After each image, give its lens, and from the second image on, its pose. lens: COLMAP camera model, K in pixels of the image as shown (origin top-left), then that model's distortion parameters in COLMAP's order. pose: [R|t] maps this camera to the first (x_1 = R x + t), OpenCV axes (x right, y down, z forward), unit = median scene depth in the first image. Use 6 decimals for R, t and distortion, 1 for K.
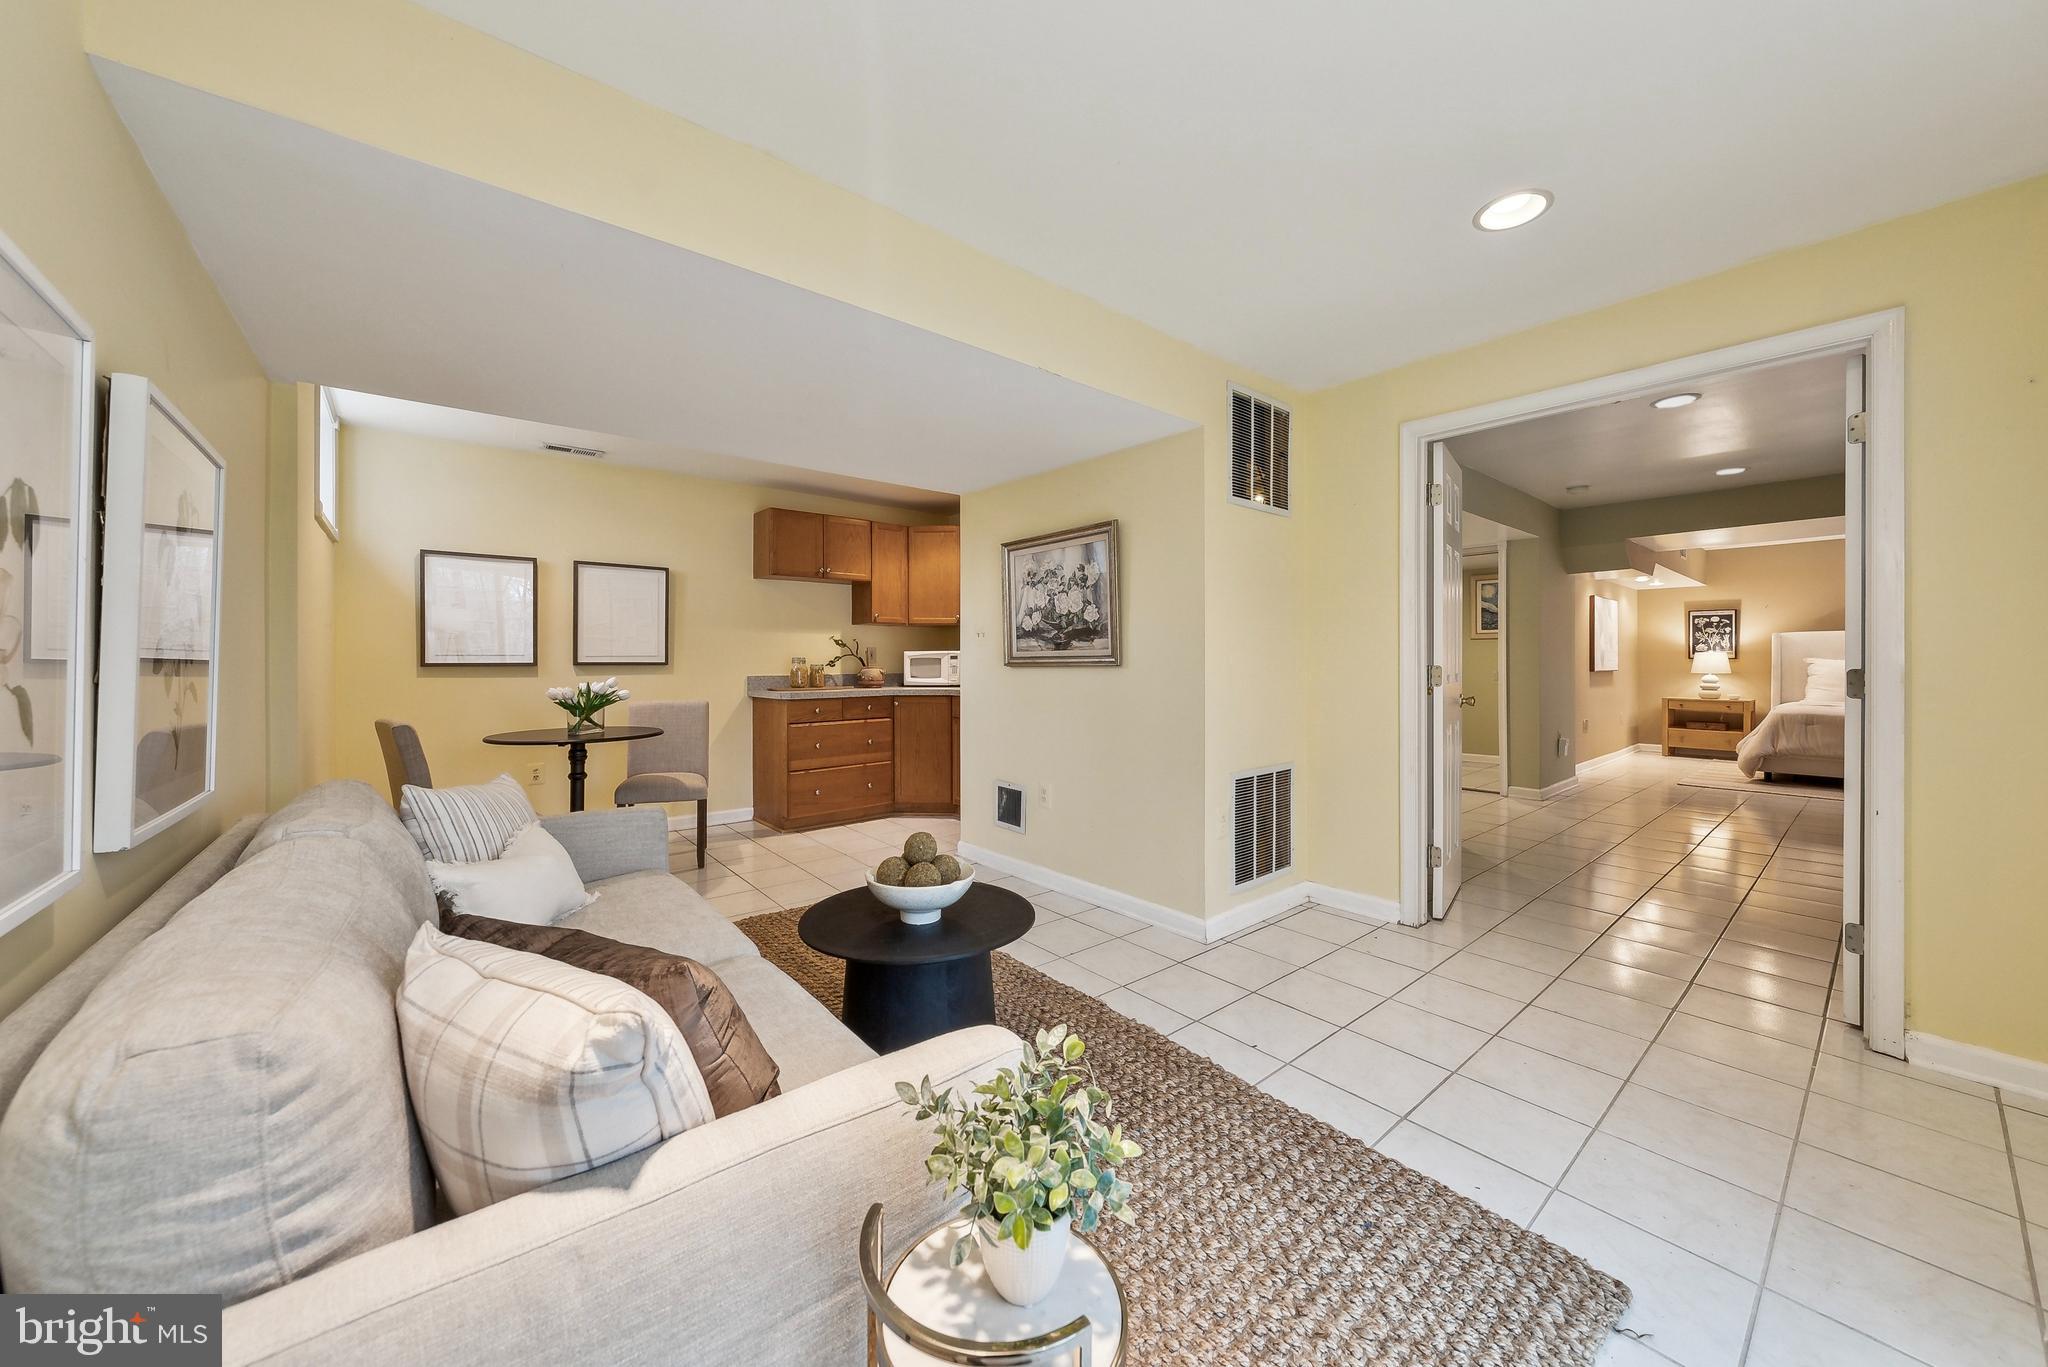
lens RADIAL K [[717.1, 0, 1014.9], [0, 717.1, 663.5], [0, 0, 1]] dist [-0.005261, -0.000312]
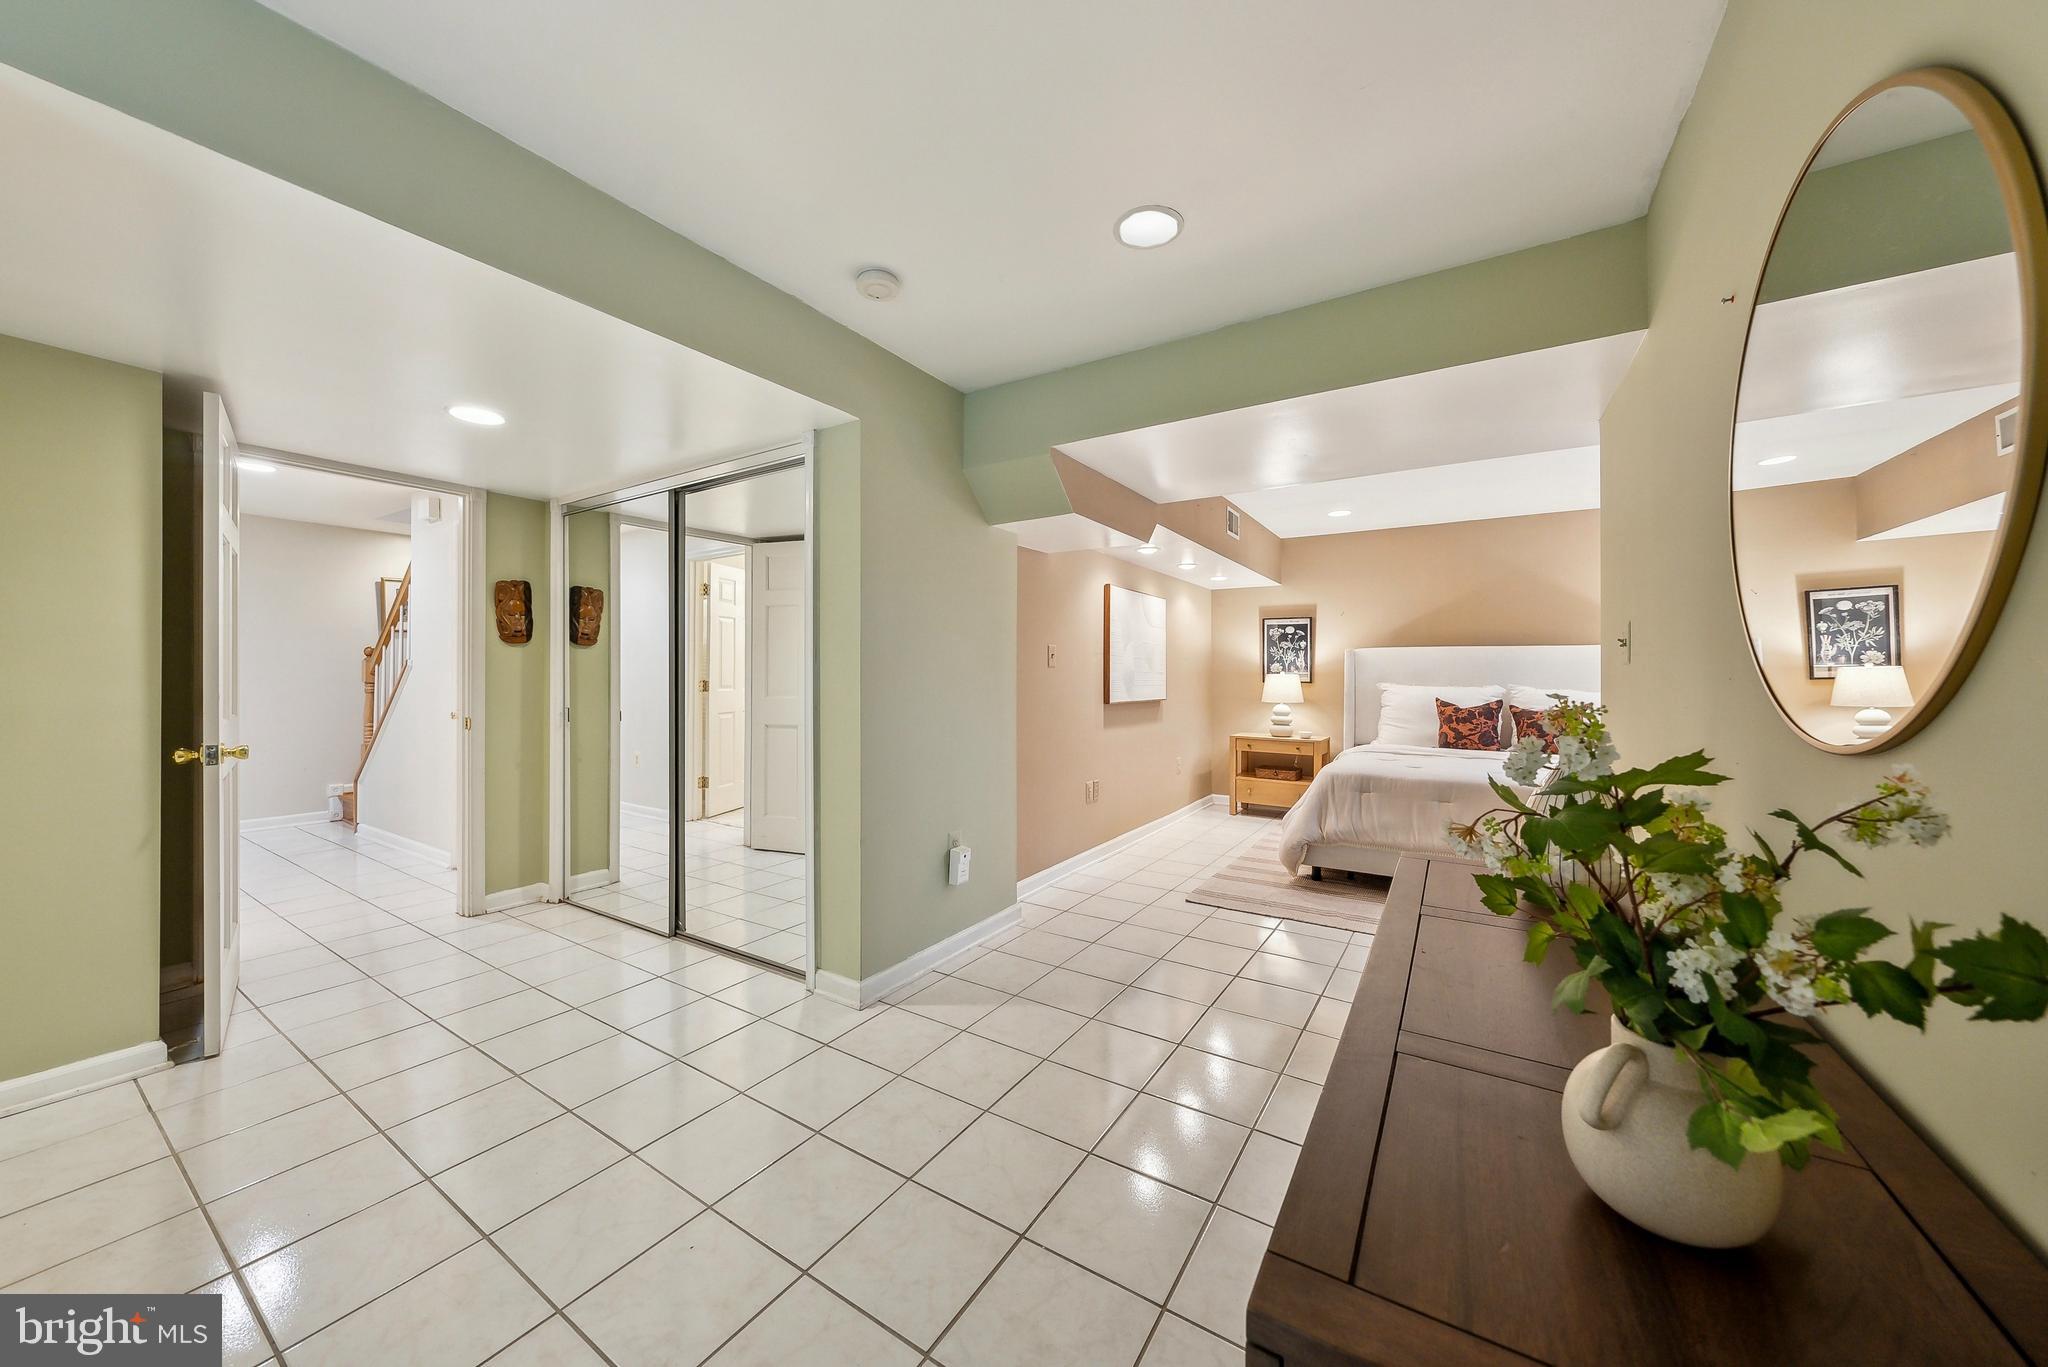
lens RADIAL K [[717.1, 0, 1013.4], [0, 717.1, 670.4], [0, 0, 1]] dist [-0.005261, -0.000312]
pose [[0.950552, 0.007555, 0.310474, 0.478751], [-0.005195, 0.999951, -0.008427, -0.011879], [-0.310522, 0.006398, 0.950545, 0.378755]]
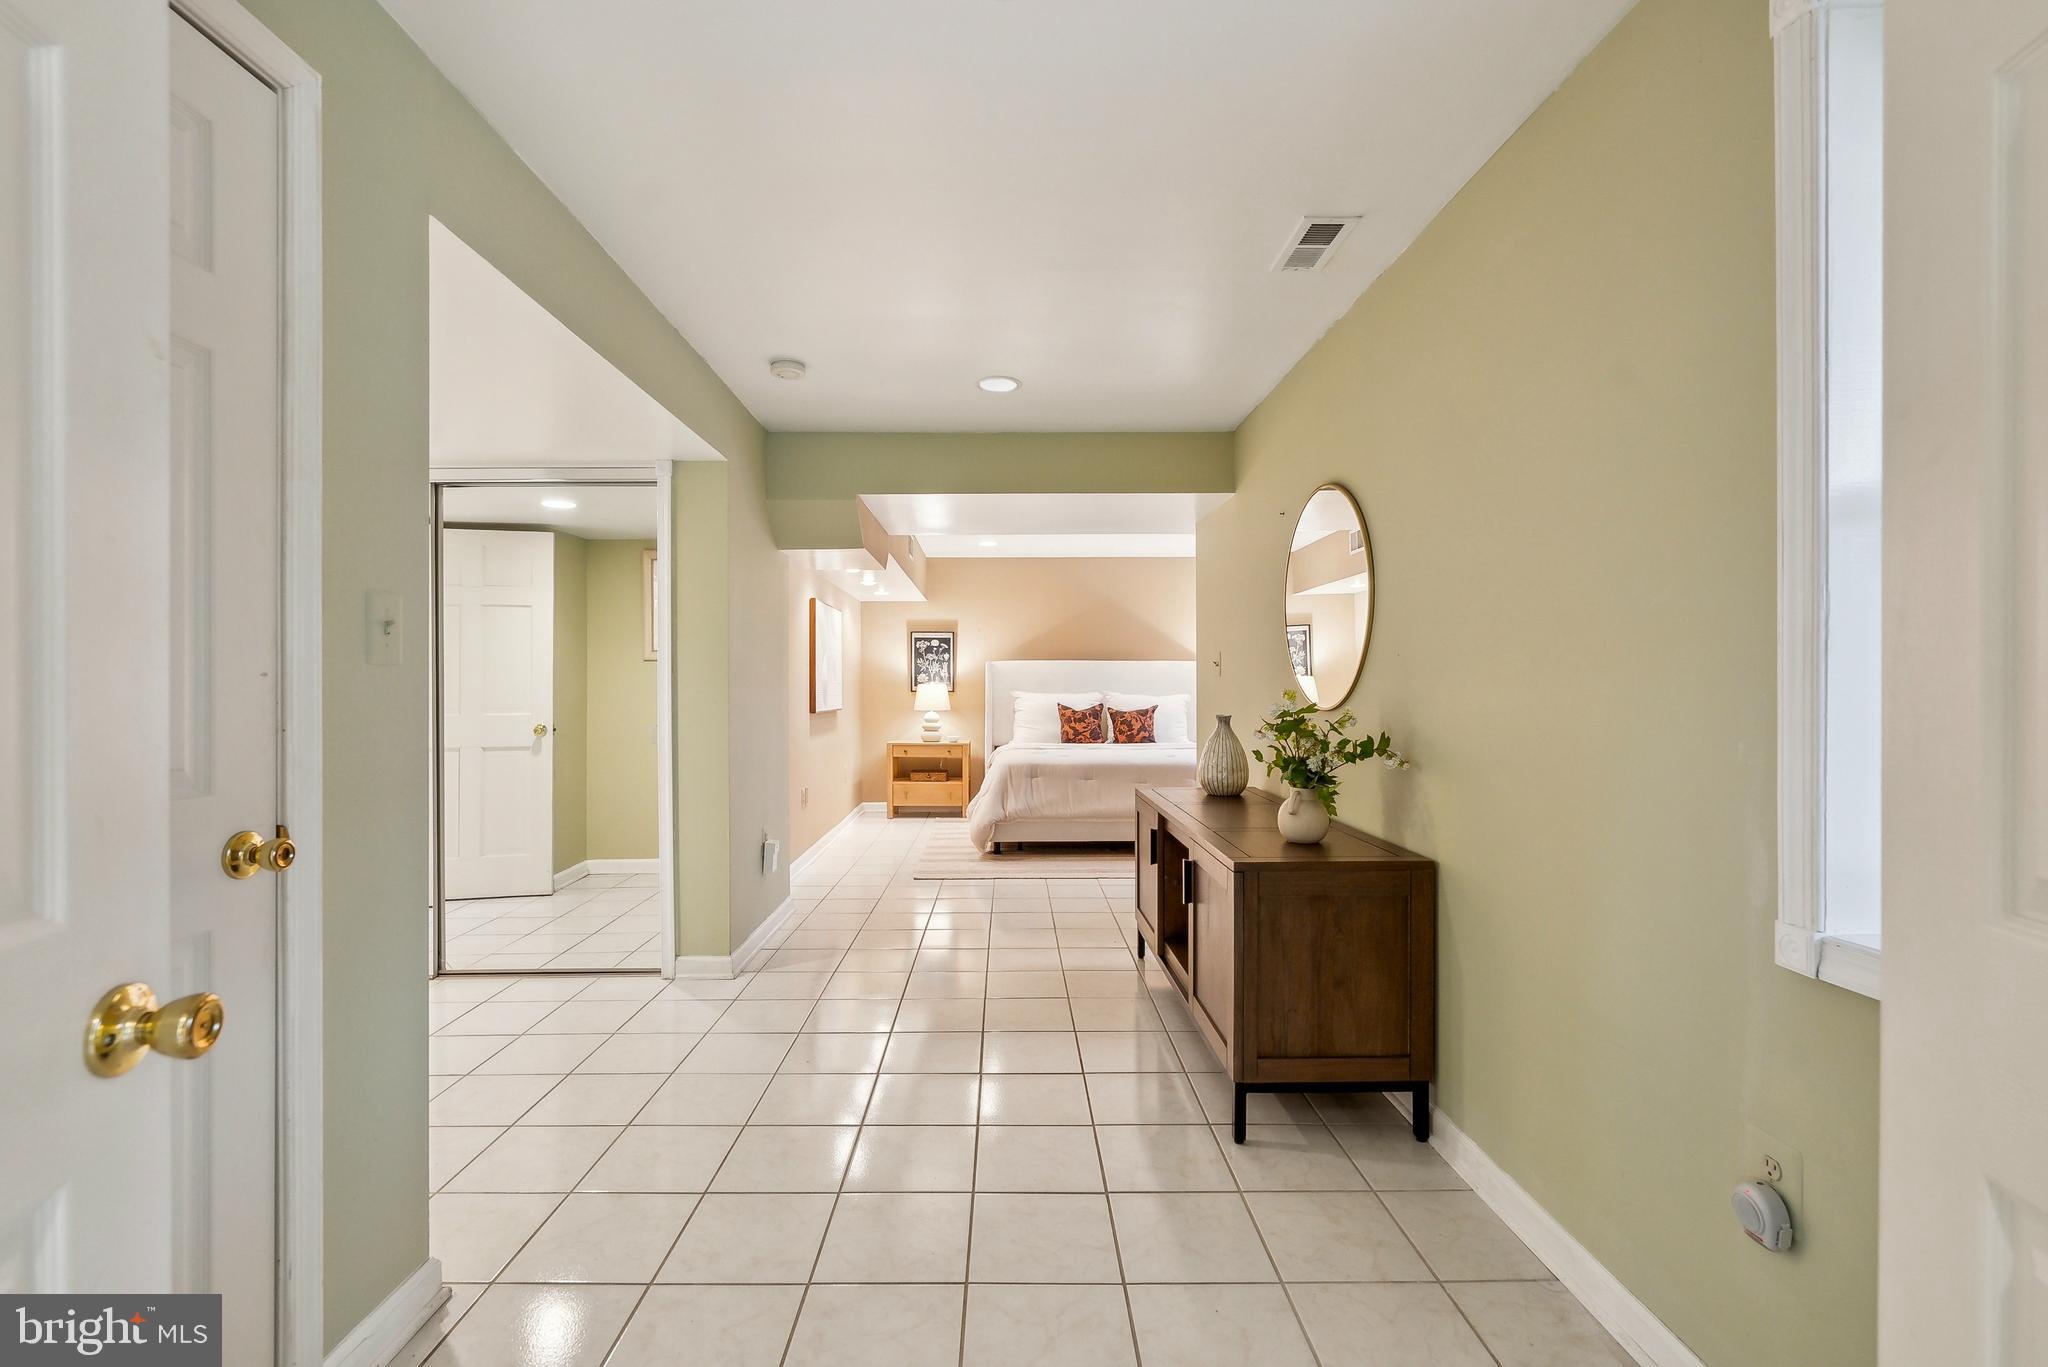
lens RADIAL K [[879.5, 0, 1019.8], [0, 879.5, 686.4], [0, 0, 1]] dist [0.000948, -0.000013]
pose [[0.614234, -0.000069, 0.789124, 0.256257], [0.002735, 0.999994, -0.002041, -0.010625], [-0.789119, 0.003412, 0.614231, 0.315367]]
